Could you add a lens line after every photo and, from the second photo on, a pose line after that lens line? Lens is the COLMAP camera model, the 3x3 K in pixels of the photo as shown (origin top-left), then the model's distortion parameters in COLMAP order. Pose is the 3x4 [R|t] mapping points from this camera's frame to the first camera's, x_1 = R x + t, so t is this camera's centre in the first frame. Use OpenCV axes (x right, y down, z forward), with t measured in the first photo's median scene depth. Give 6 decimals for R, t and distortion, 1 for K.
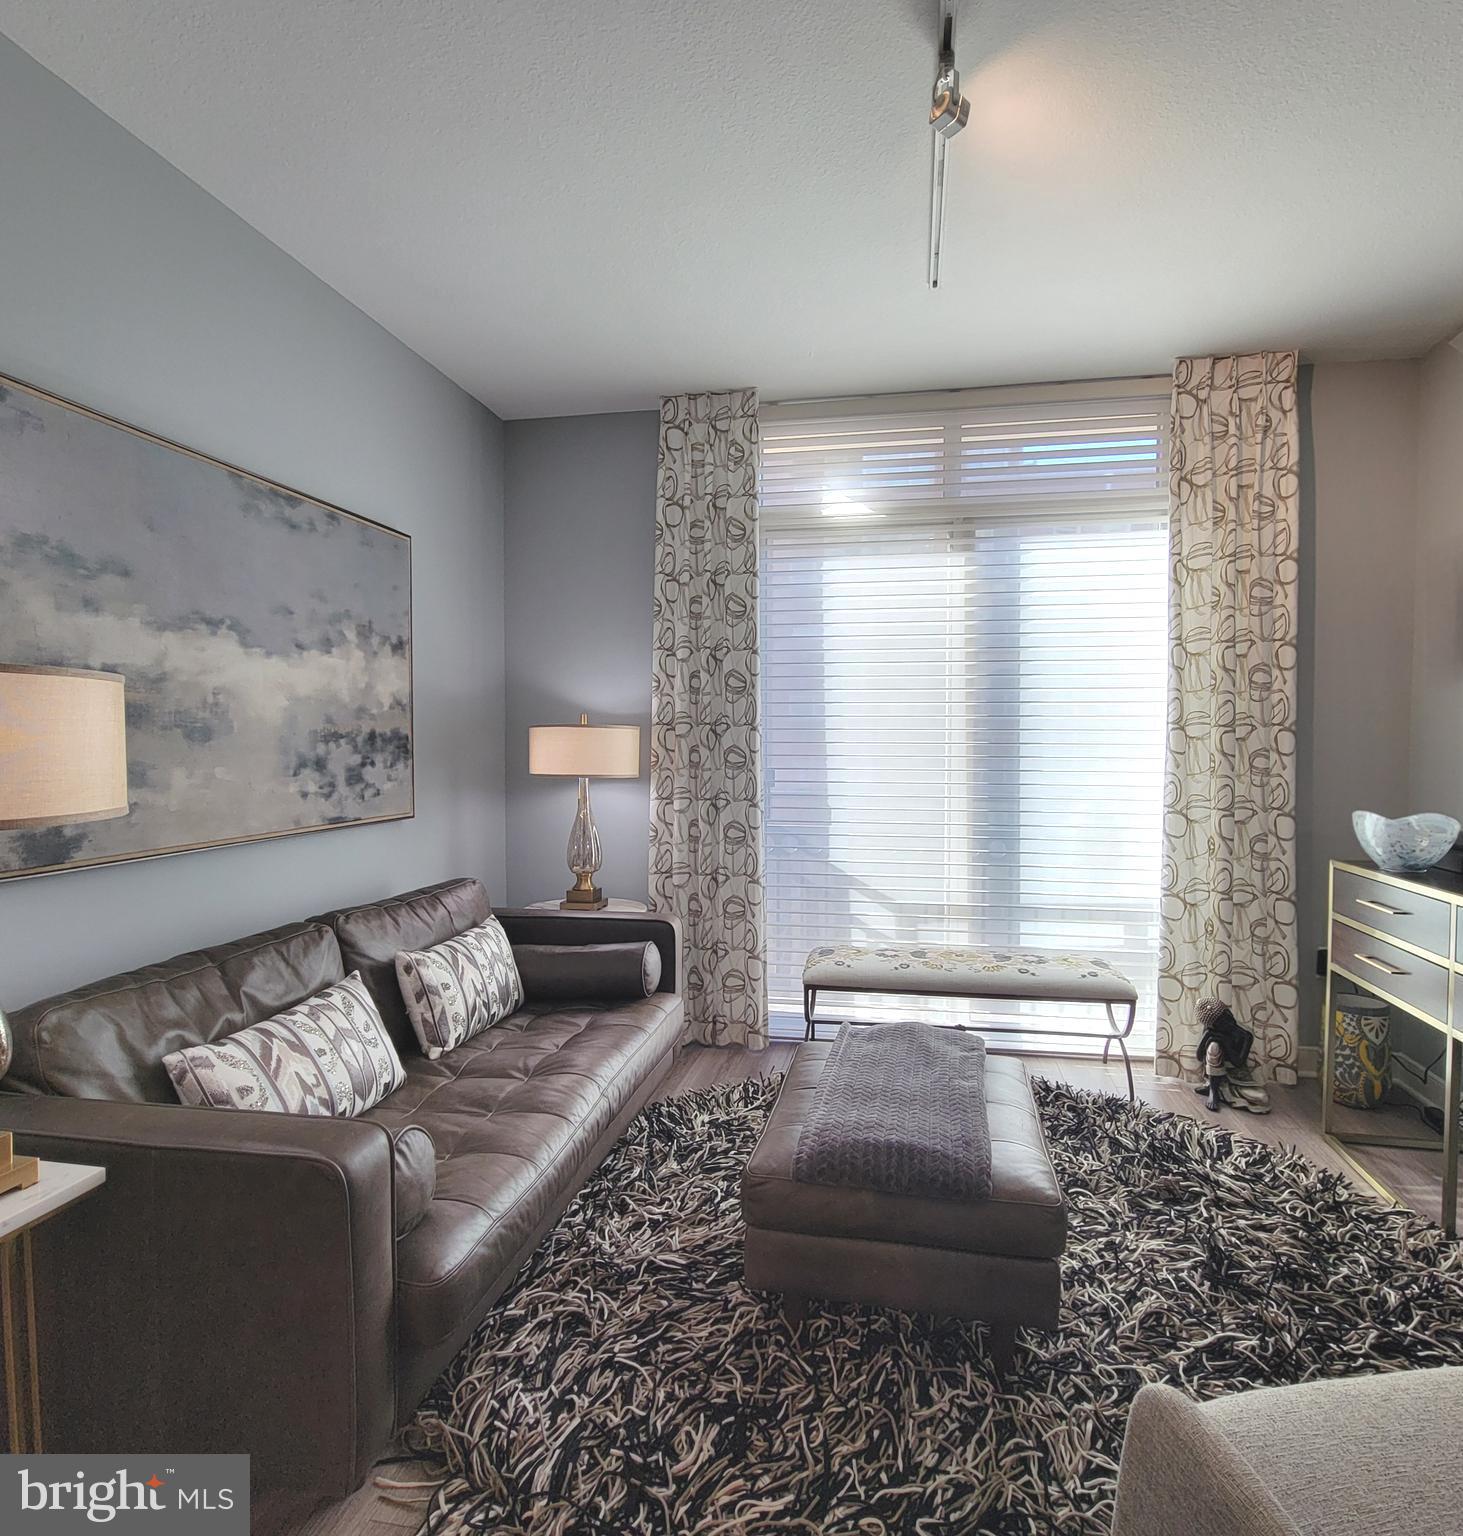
lens RADIAL K [[865.2, 0, 763.7], [0, 865.2, 770.5], [0, 0, 1]] dist [-0.001356, 0.000398]
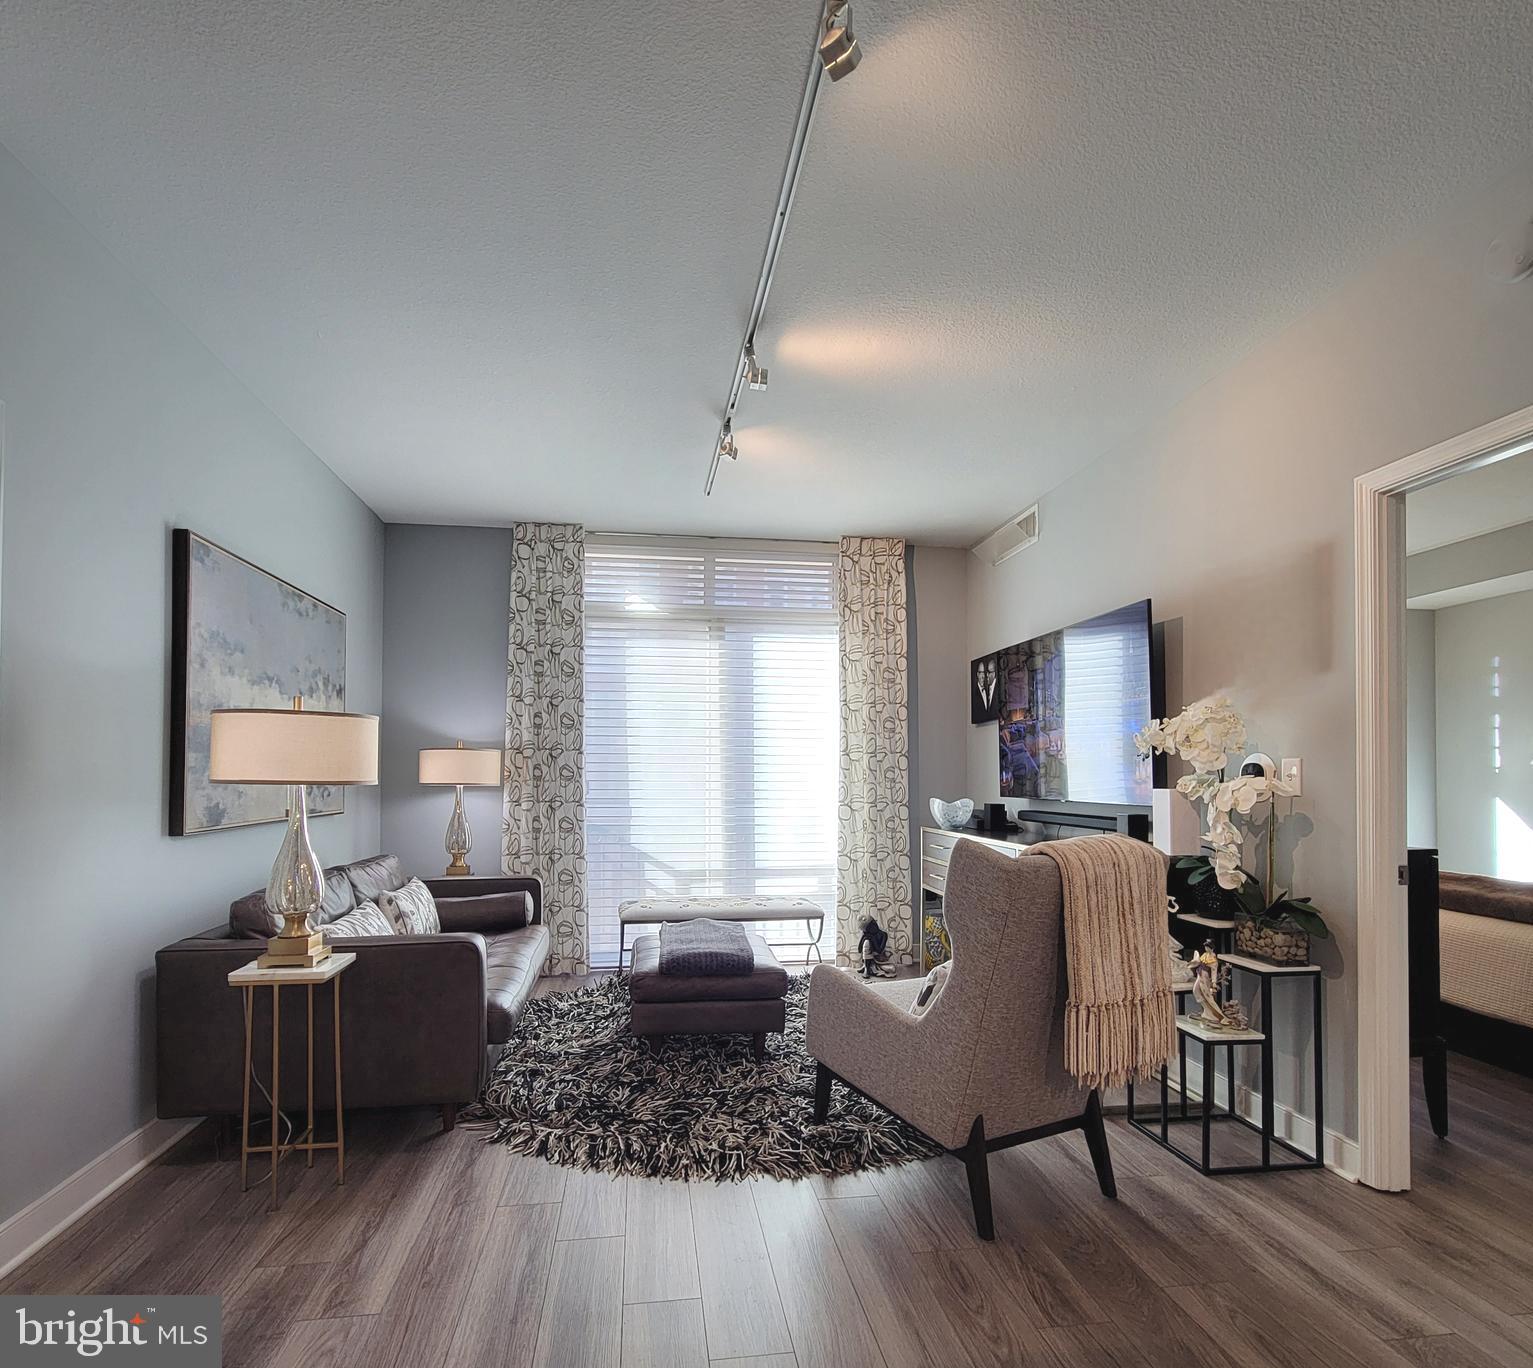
lens RADIAL K [[850.4, 0, 768.9], [0, 850.4, 762.9], [0, 0, 1]] dist [0.005439, -0.001720]
pose [[0.946948, 0.004977, 0.321347, -0.187424], [0.010107, 0.998924, -0.045257, 0.040330], [-0.321227, 0.046104, 0.945879, -0.502754]]
